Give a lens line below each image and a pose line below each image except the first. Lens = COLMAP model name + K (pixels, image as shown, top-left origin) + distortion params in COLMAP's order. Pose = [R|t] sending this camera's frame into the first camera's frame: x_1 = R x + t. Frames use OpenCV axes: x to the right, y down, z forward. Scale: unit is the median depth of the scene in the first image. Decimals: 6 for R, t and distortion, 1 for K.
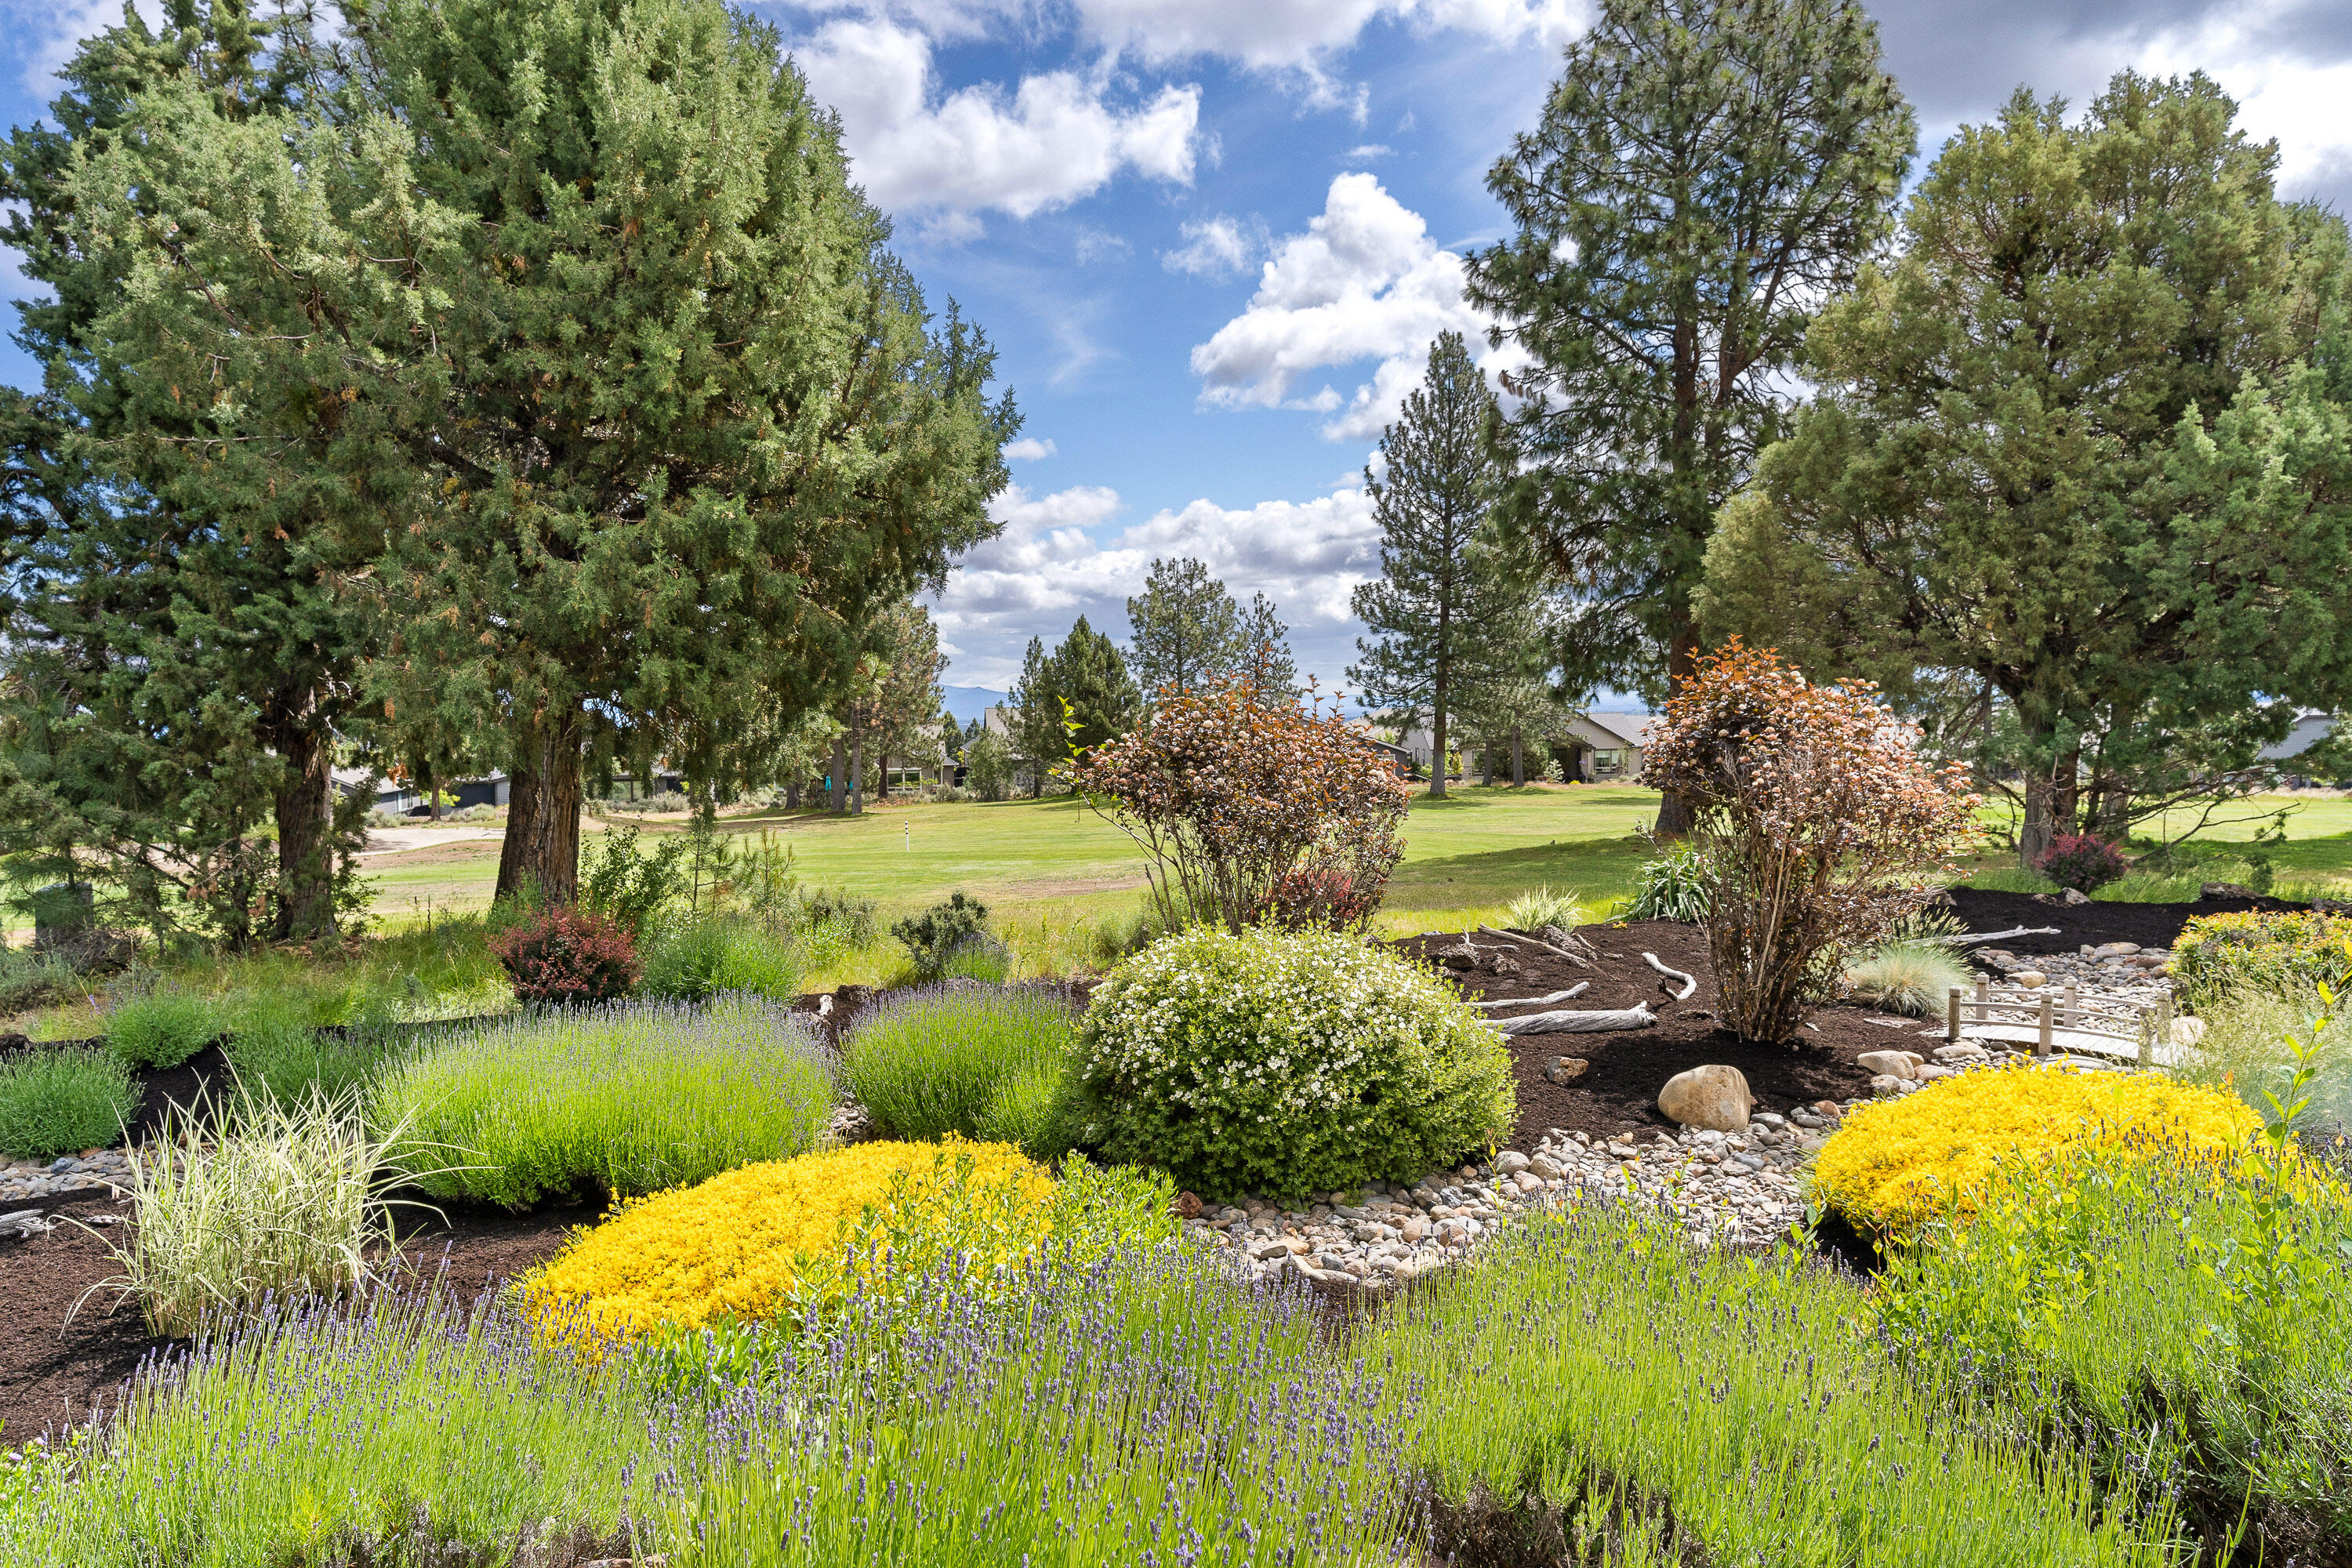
lens RADIAL K [[1650.7, 0, 1167.4], [0, 1650.7, 754.1], [0, 0, 1]] dist [0.006191, 0.001107]
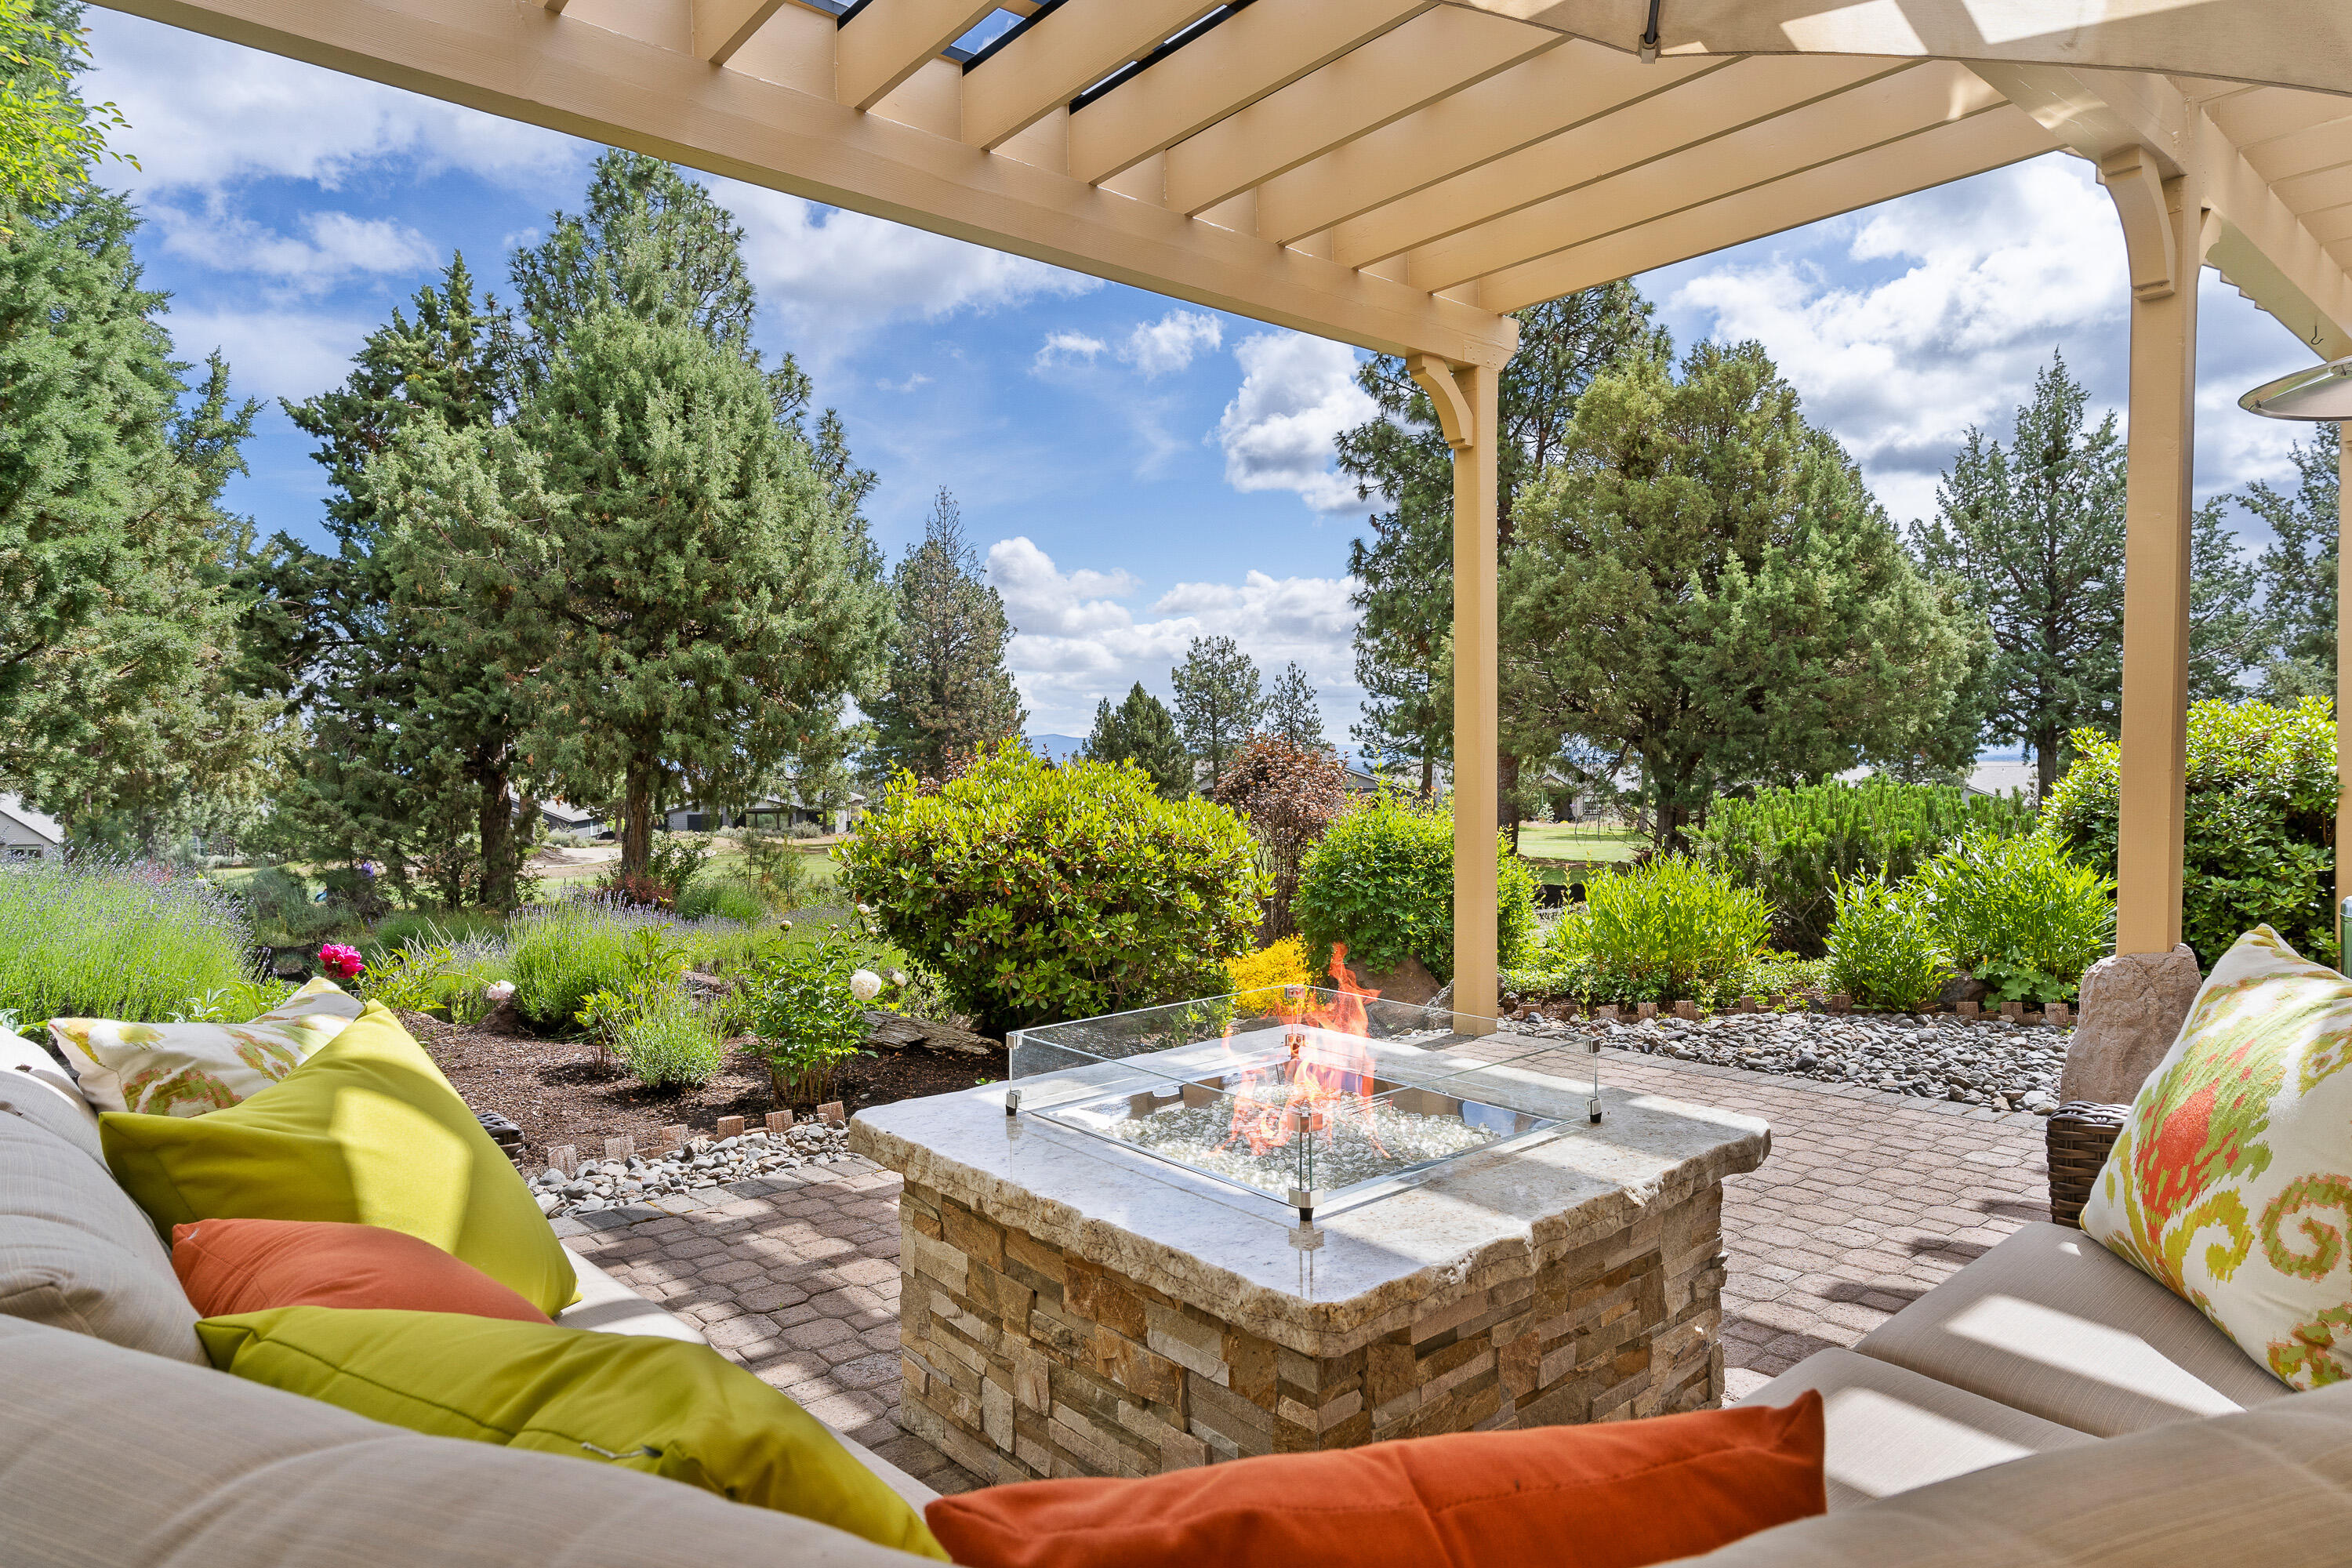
lens RADIAL K [[1400.7, 0, 1195.6], [0, 1400.7, 775.9], [0, 0, 1]] dist [-0.003743, -0.001083]
pose [[0.999437, 0.009382, -0.032200, 0.189717], [-0.009826, 0.999859, -0.013651, 0.002398], [0.032068, 0.013960, 0.999388, -0.315284]]
